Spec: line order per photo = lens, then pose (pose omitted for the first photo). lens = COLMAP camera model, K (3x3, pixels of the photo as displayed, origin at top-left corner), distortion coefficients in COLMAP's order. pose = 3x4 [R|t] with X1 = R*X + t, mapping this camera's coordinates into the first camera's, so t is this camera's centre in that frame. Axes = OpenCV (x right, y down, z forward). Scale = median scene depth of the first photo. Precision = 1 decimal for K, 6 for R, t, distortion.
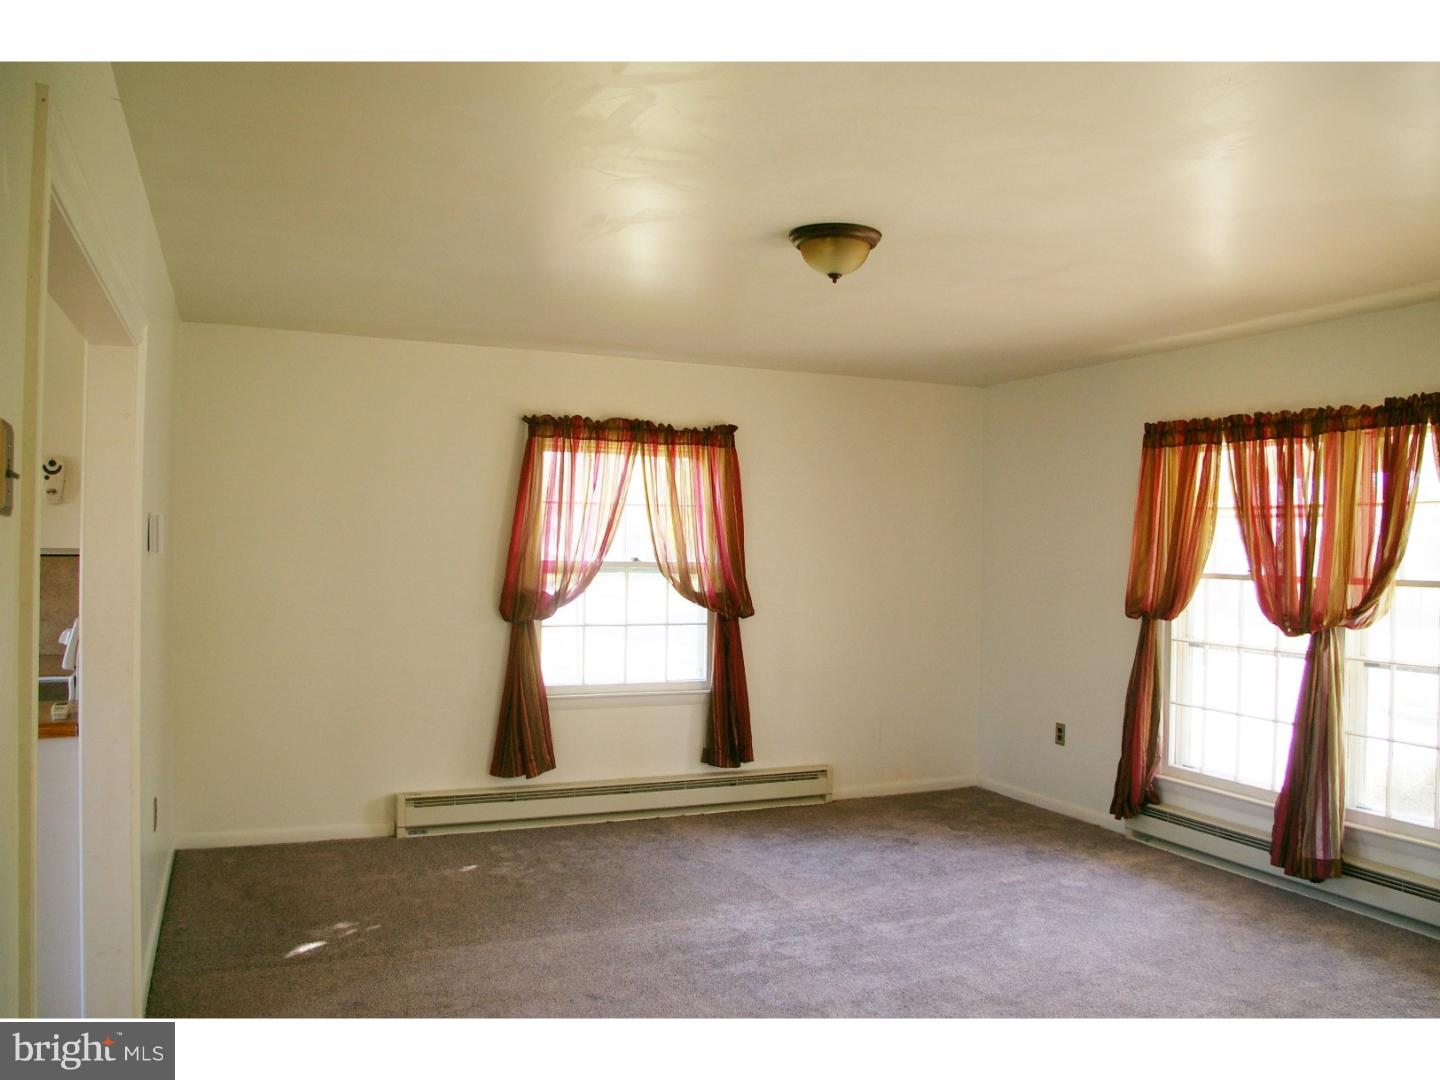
lens RADIAL K [[1140.9, 0, 720.0], [0, 1140.9, 540.0], [0, 0, 1]] dist [-0.104278, 0.082965]
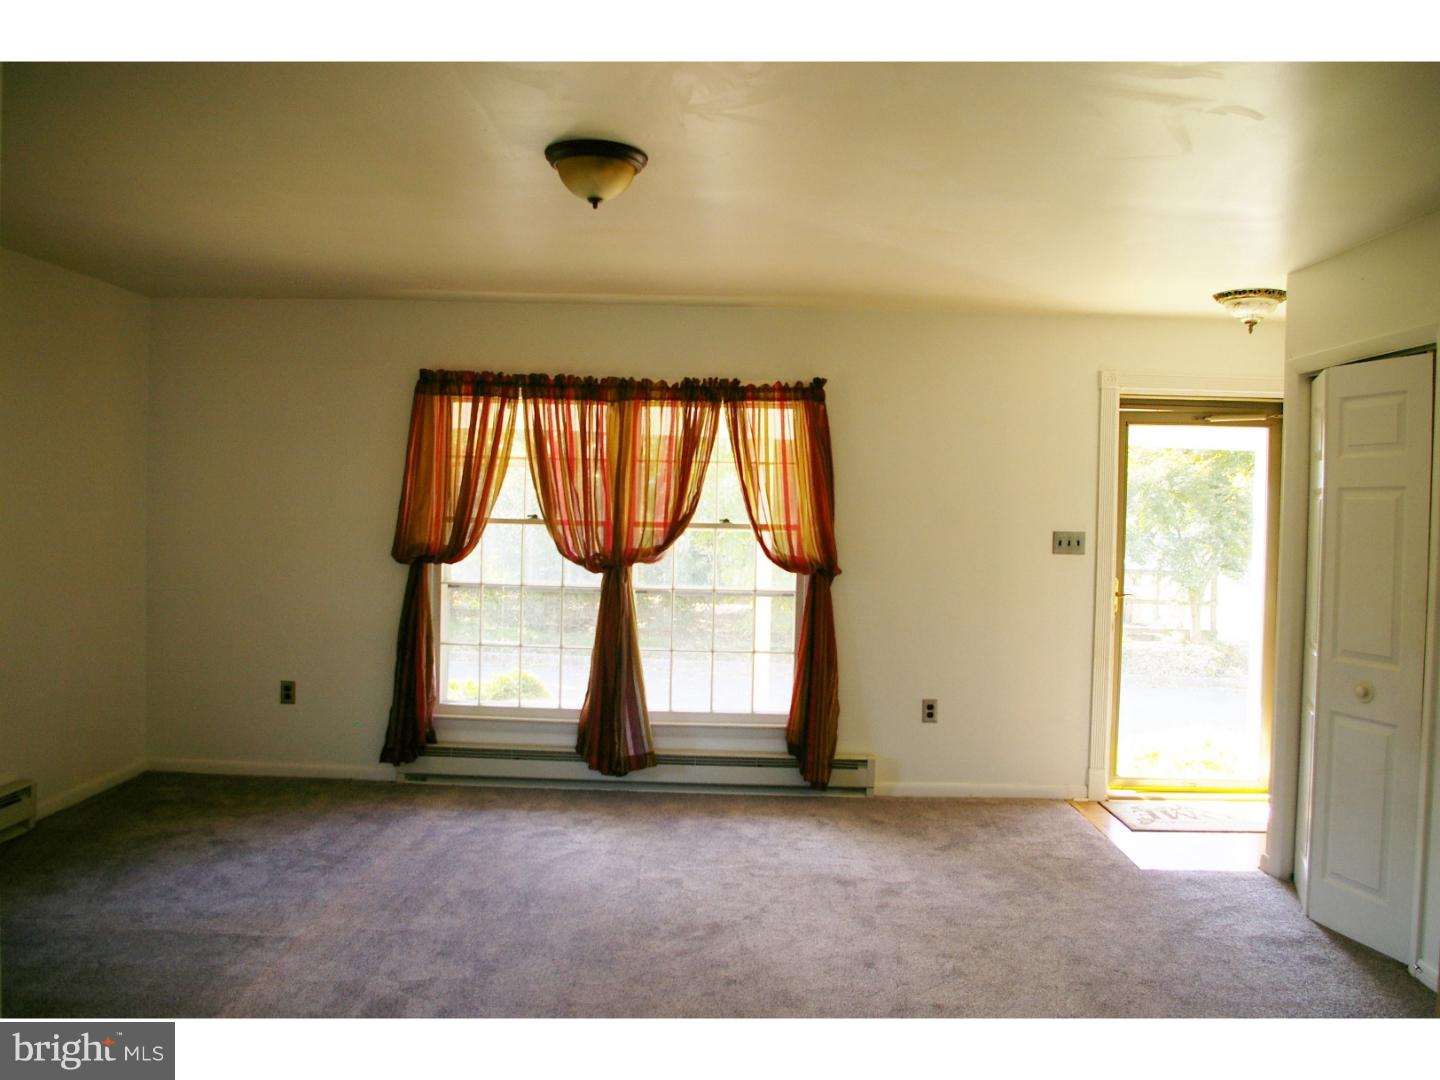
lens RADIAL K [[1140.9, 0, 720.0], [0, 1140.9, 540.0], [0, 0, 1]] dist [-0.104278, 0.082965]
pose [[0.422419, -0.033081, 0.905797, -0.440344], [-0.020923, 0.998712, 0.046232, -0.004194], [-0.906159, -0.038481, 0.421183, 0.335569]]
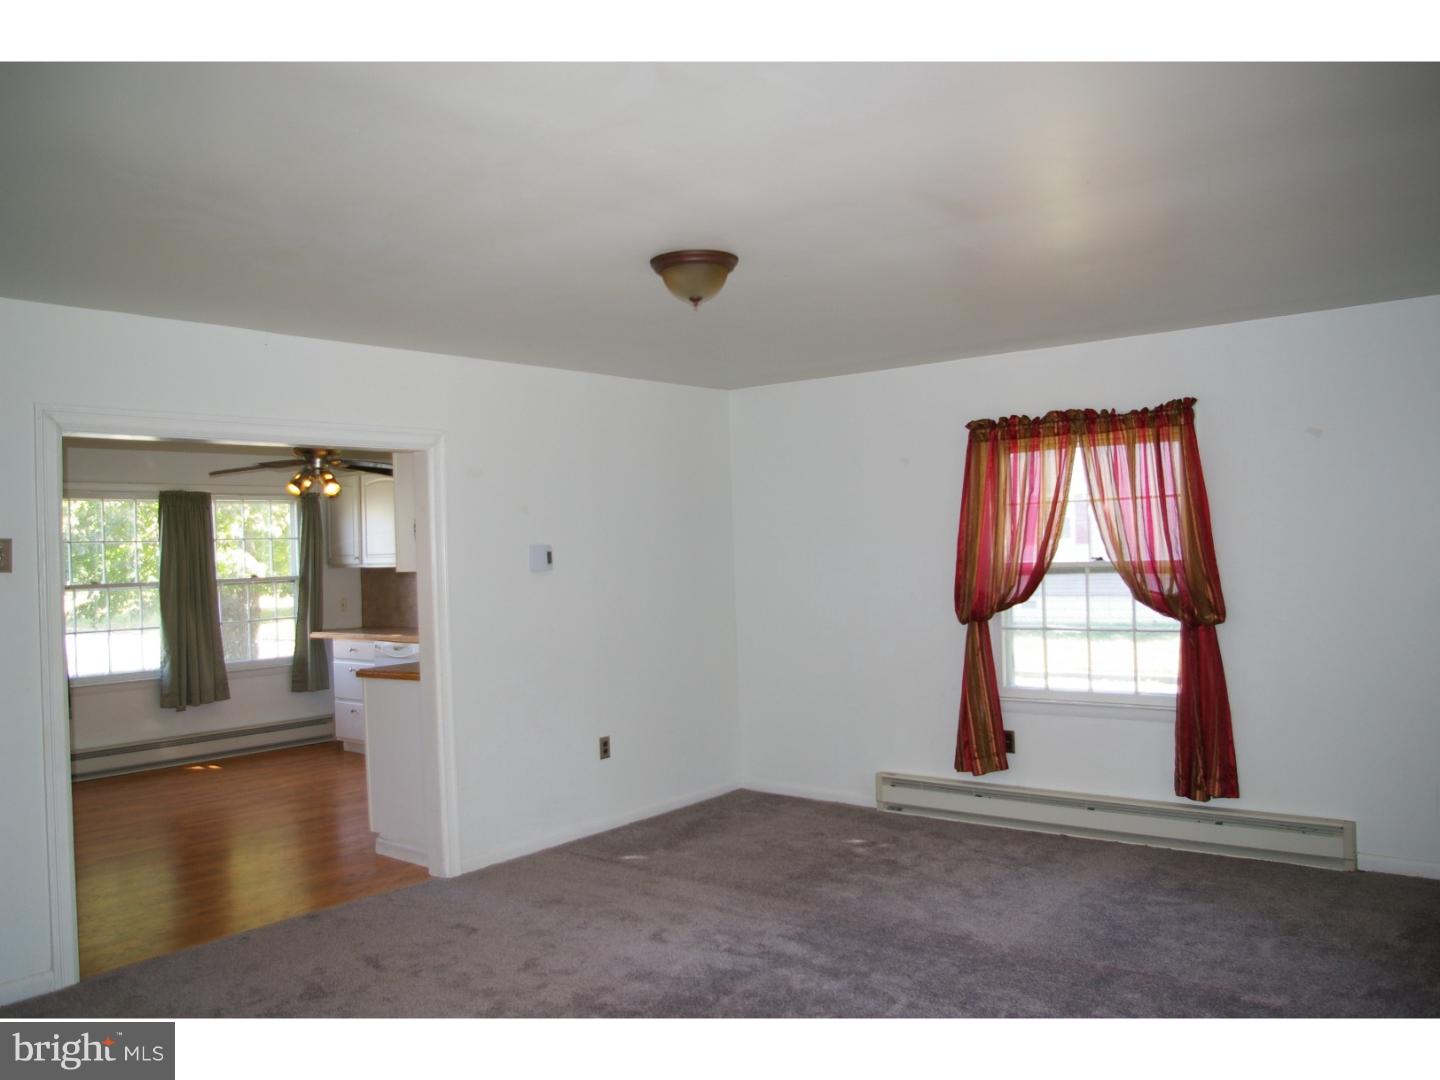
lens RADIAL K [[1140.9, 0, 720.0], [0, 1140.9, 540.0], [0, 0, 1]] dist [-0.104278, 0.082965]
pose [[0.460143, -0.038775, -0.886998, 0.675173], [0.044266, 0.998805, -0.020699, 0.007926], [0.886740, -0.029739, 0.461310, 0.342655]]
